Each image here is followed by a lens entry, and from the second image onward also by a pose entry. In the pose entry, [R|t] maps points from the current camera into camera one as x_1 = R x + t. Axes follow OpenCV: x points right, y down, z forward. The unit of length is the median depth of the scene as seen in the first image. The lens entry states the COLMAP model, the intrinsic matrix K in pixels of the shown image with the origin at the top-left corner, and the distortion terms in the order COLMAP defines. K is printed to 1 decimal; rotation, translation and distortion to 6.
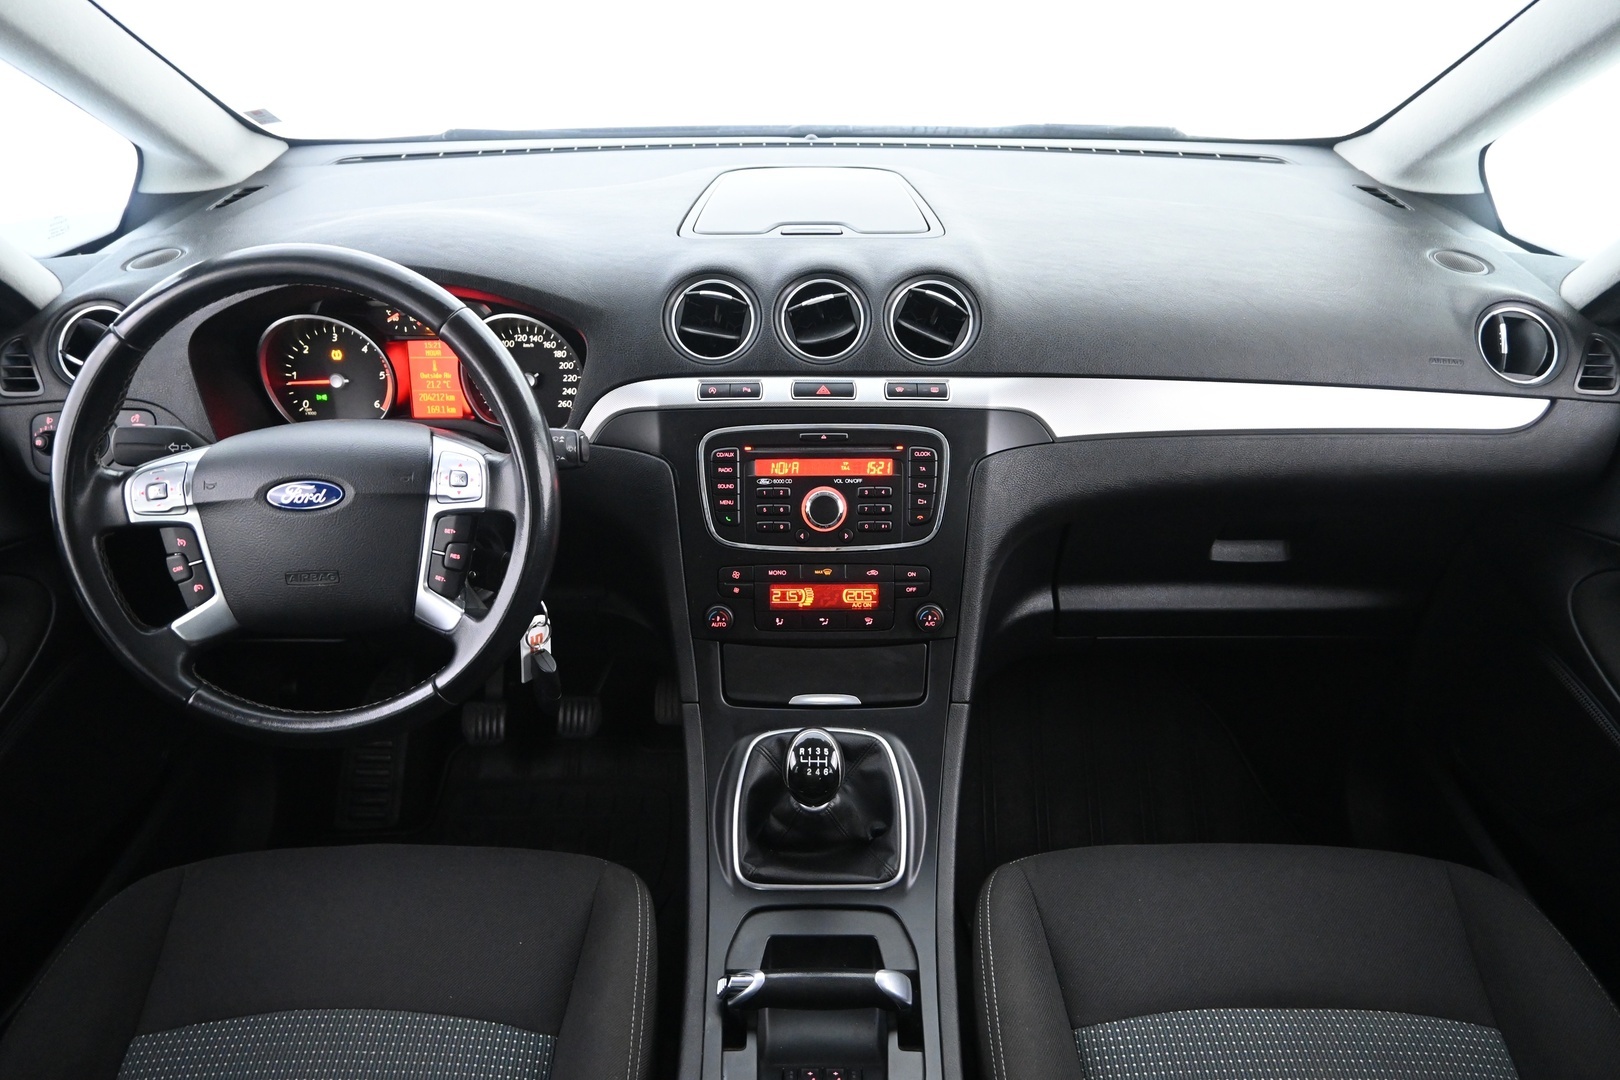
lens RADIAL K [[1138.8, 0, 810.0], [0, 1138.8, 540.0], [0, 0, 1]] dist [0.008657, 0.001930]
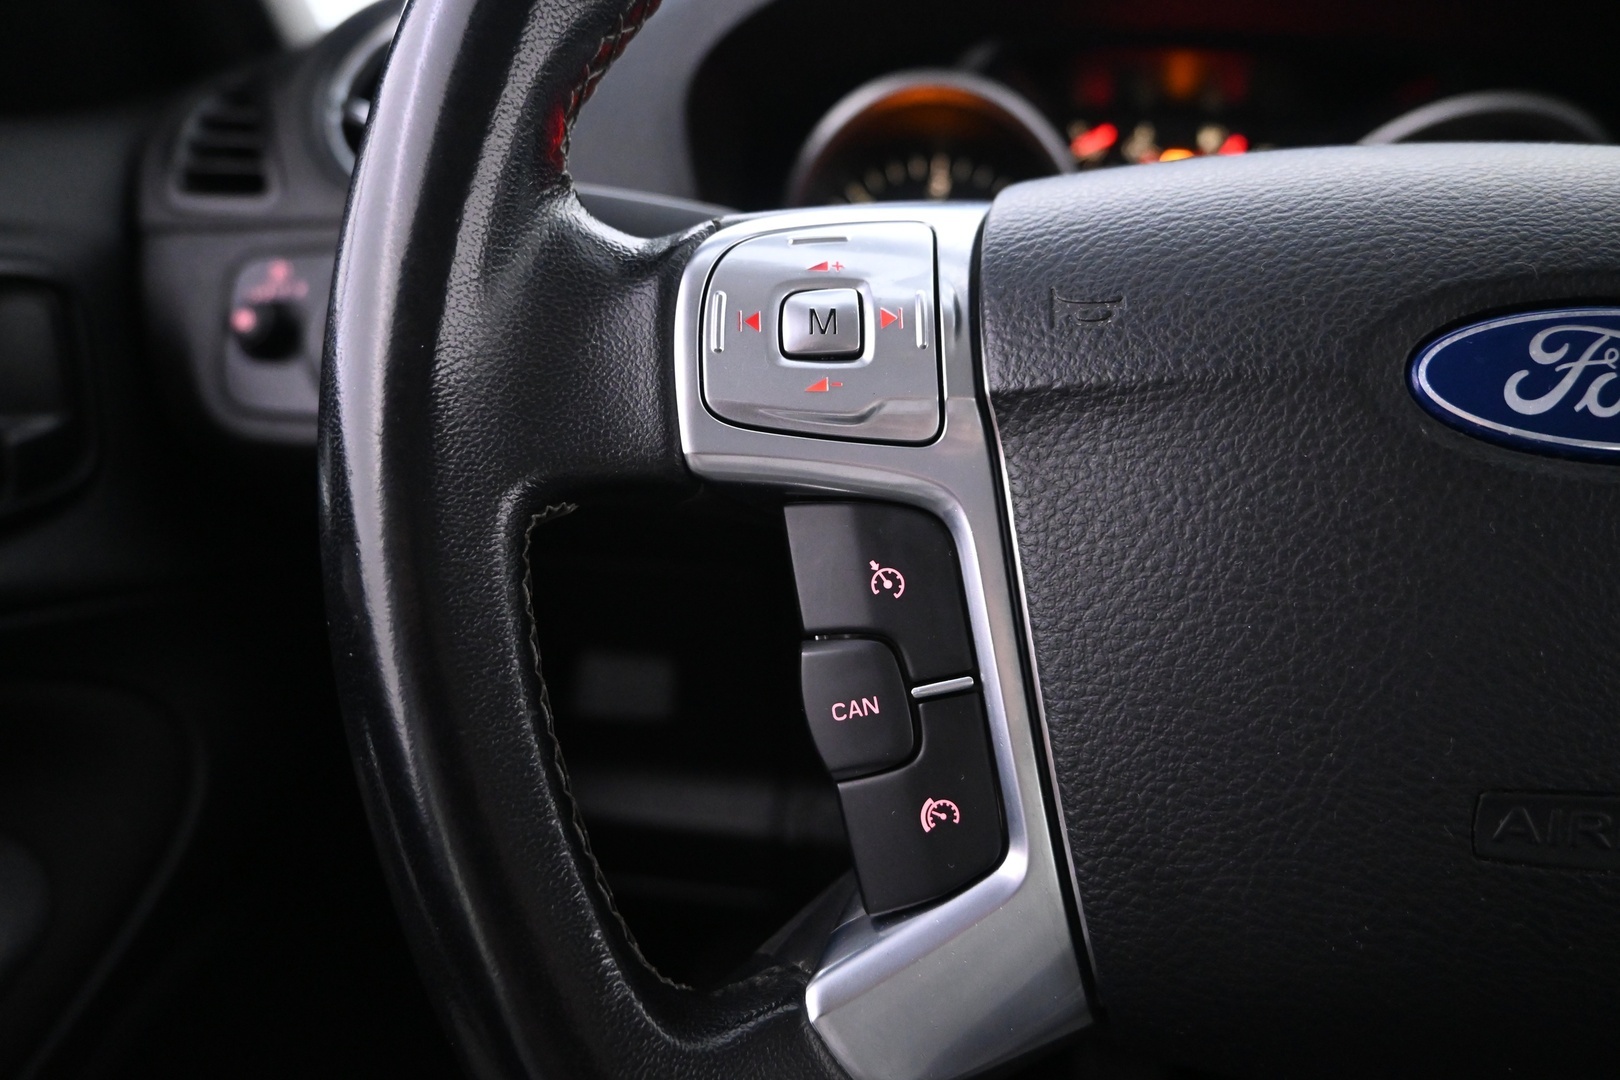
lens RADIAL K [[1138.8, 0, 810.0], [0, 1138.8, 540.0], [0, 0, 1]] dist [0.008657, 0.001930]
pose [[0.991619, 0.094374, -0.088236, -0.470168], [-0.107008, 0.982634, -0.151593, 0.023591], [0.072397, 0.159764, 0.984497, 0.685476]]
